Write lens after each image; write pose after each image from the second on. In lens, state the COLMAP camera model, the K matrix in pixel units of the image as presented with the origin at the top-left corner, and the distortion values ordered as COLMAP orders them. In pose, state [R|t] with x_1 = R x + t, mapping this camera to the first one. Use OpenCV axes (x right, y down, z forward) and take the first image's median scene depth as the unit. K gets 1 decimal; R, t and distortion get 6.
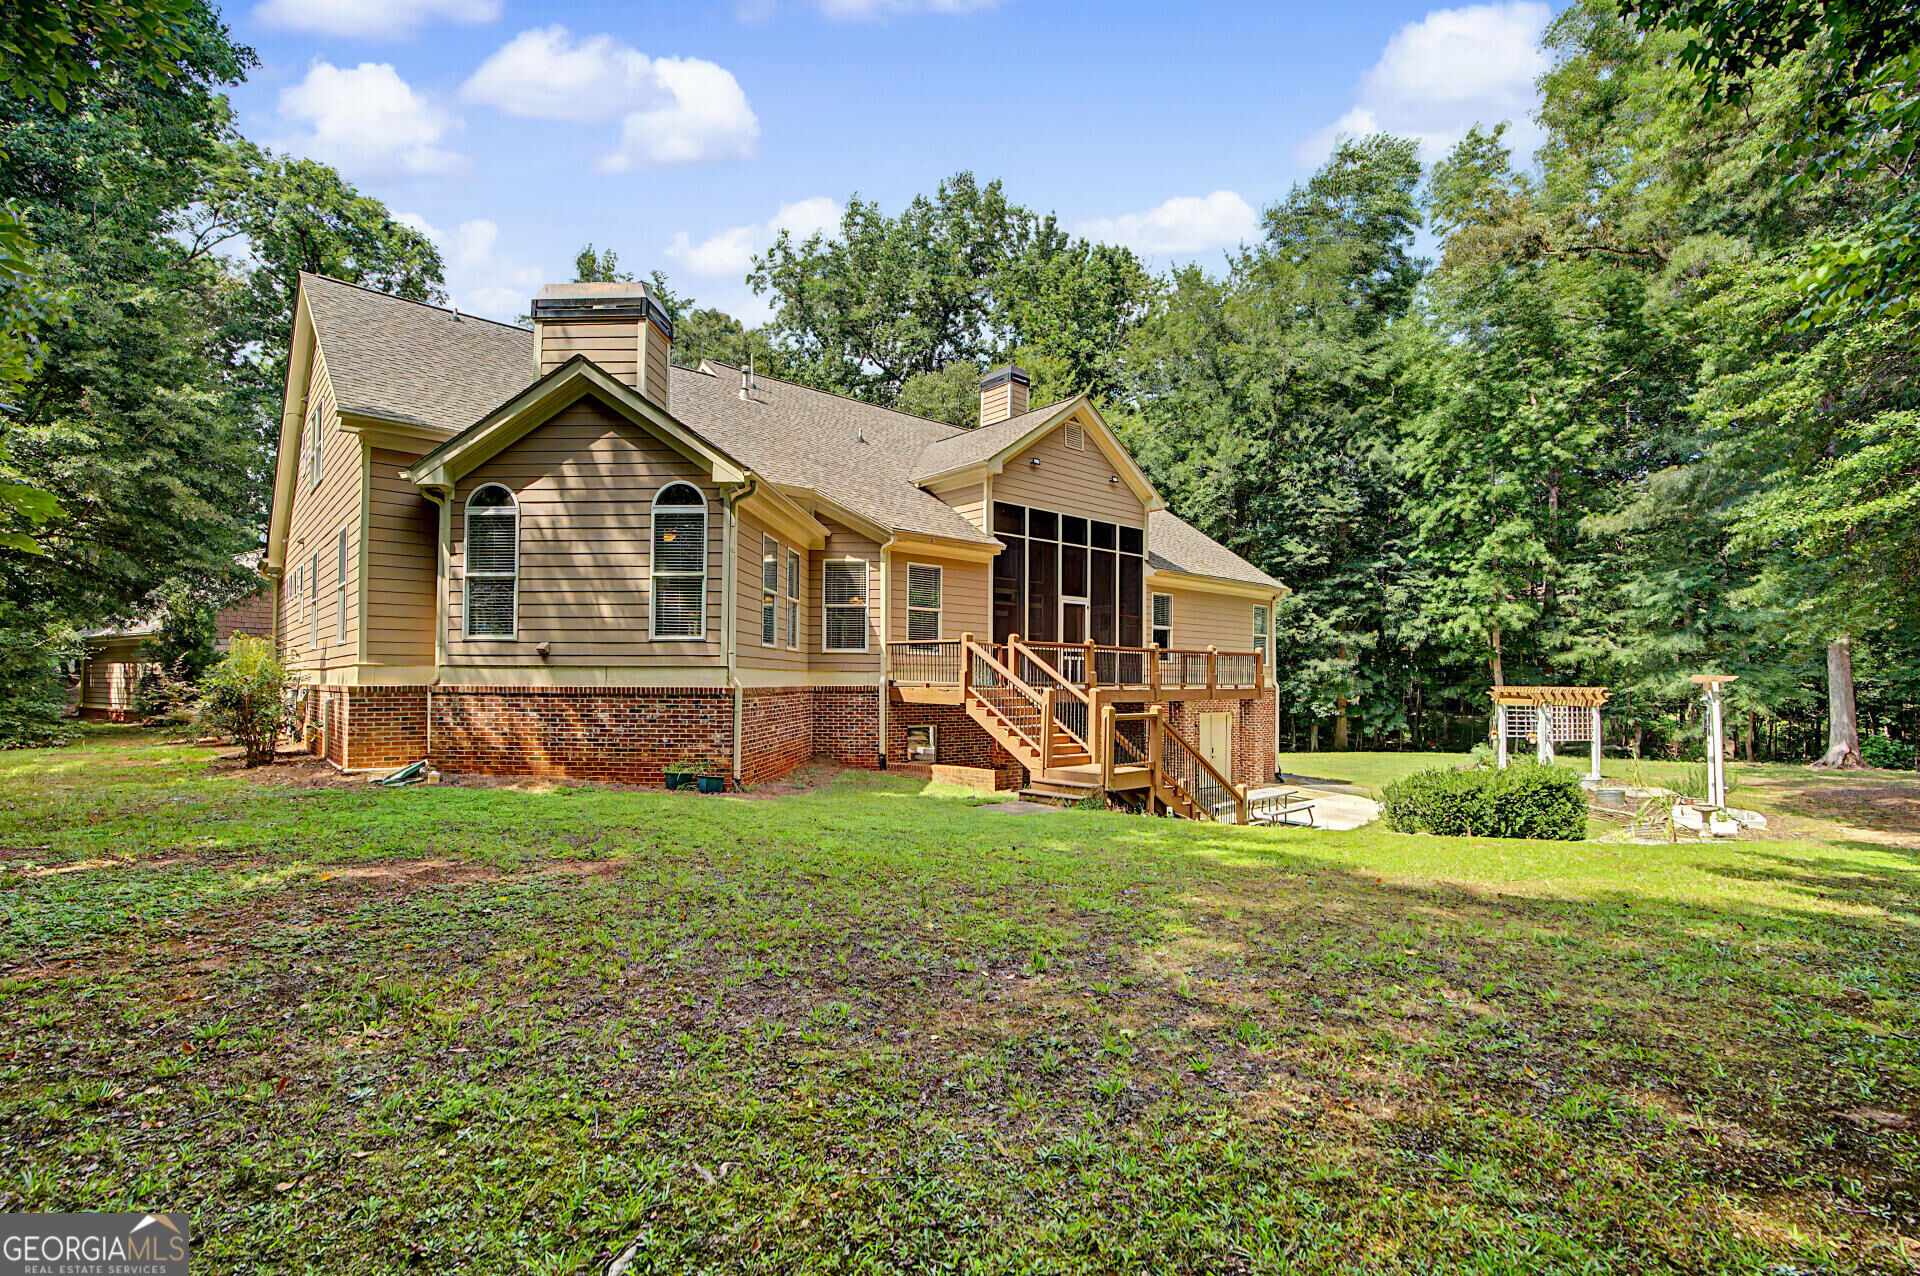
lens RADIAL K [[869.0, 0, 969.0], [0, 869.0, 649.0], [0, 0, 1]] dist [-0.004468, 0.000660]
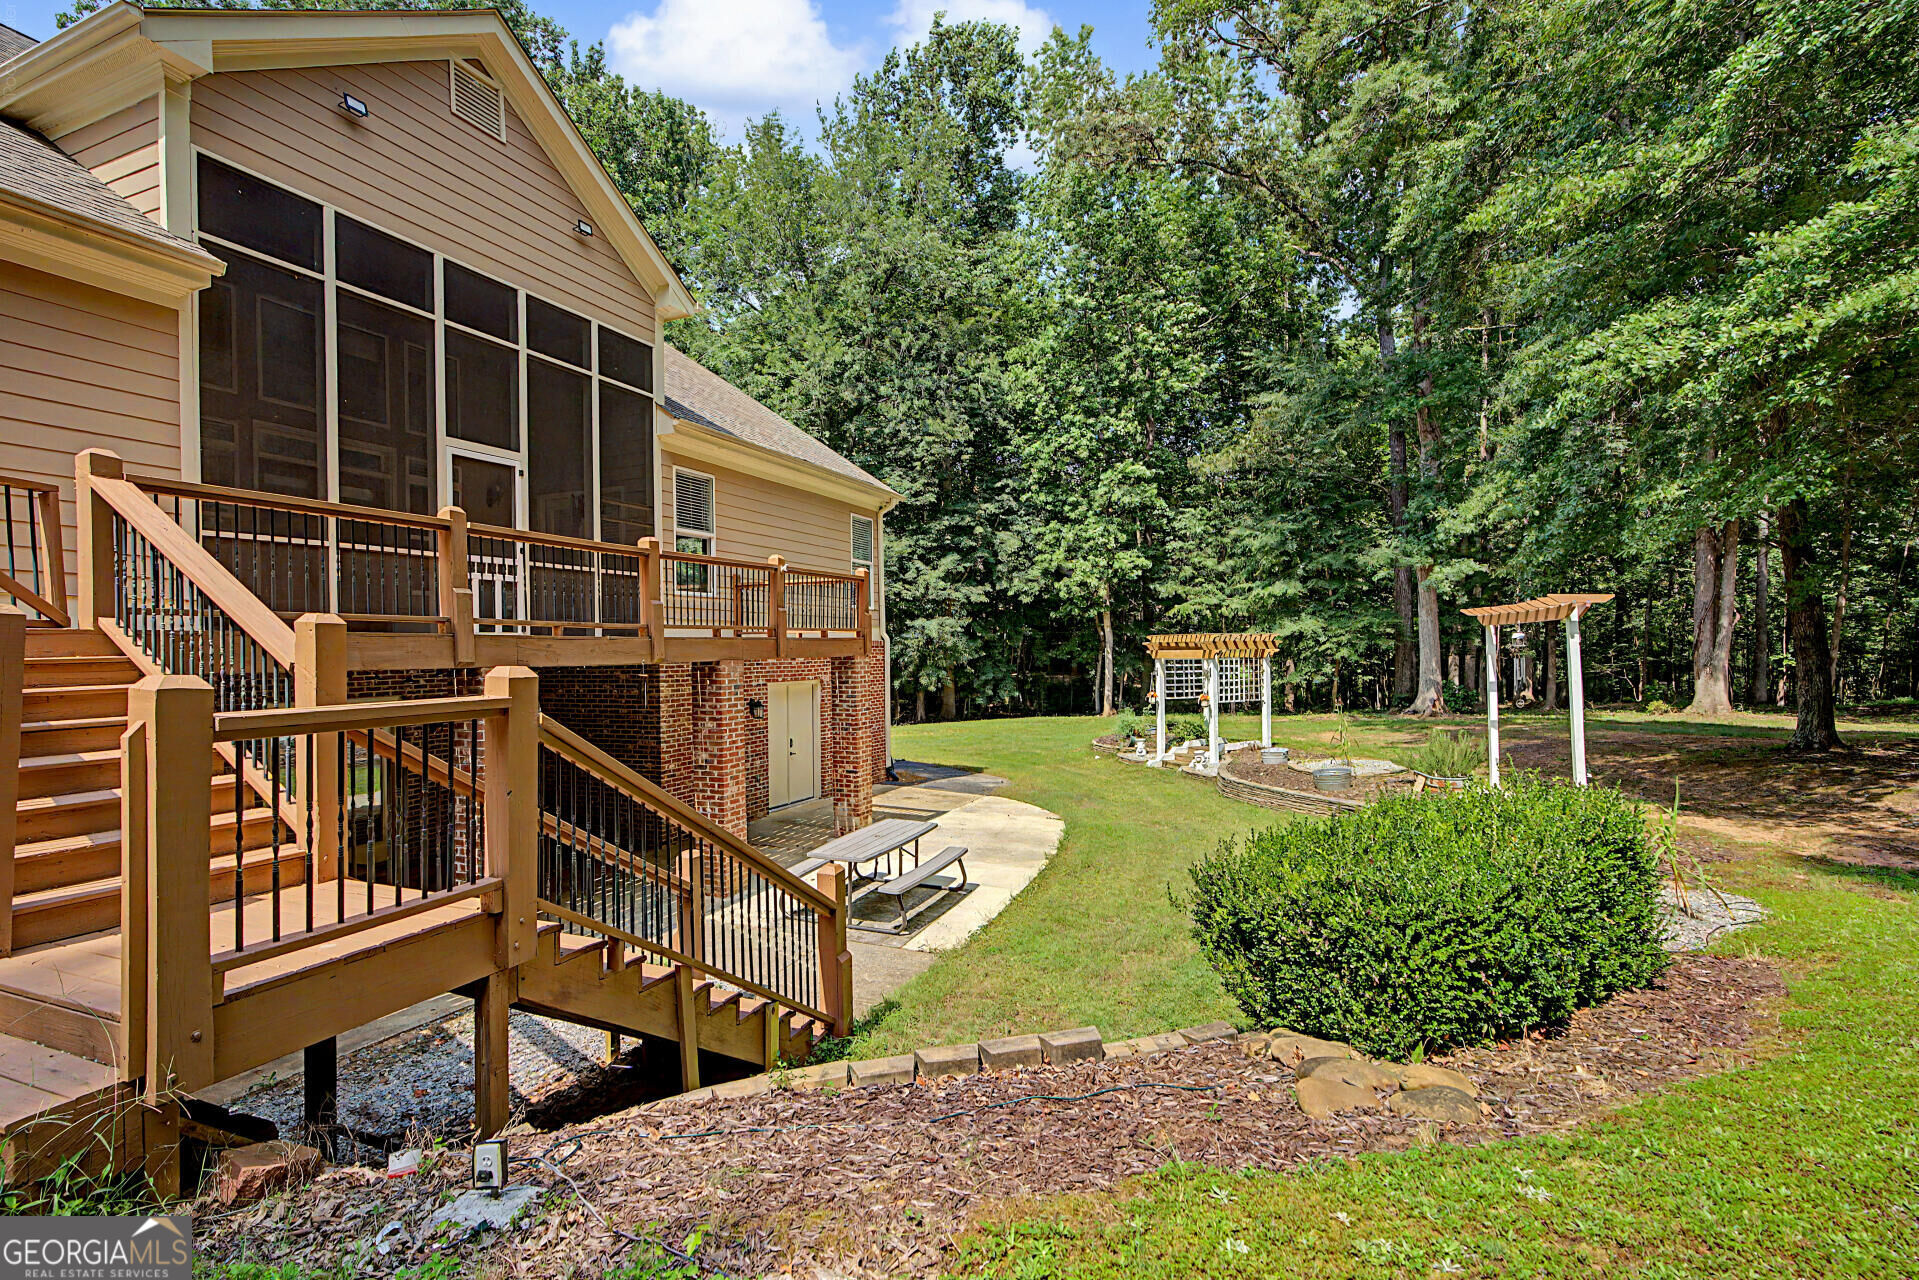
lens RADIAL K [[868.5, 0, 968.5], [0, 868.5, 651.0], [0, 0, 1]] dist [-0.004468, 0.000660]
pose [[0.899799, -0.023818, 0.435653, 0.075206], [0.010753, 0.999416, 0.032431, 0.018560], [-0.436172, -0.024497, 0.899530, 0.234393]]
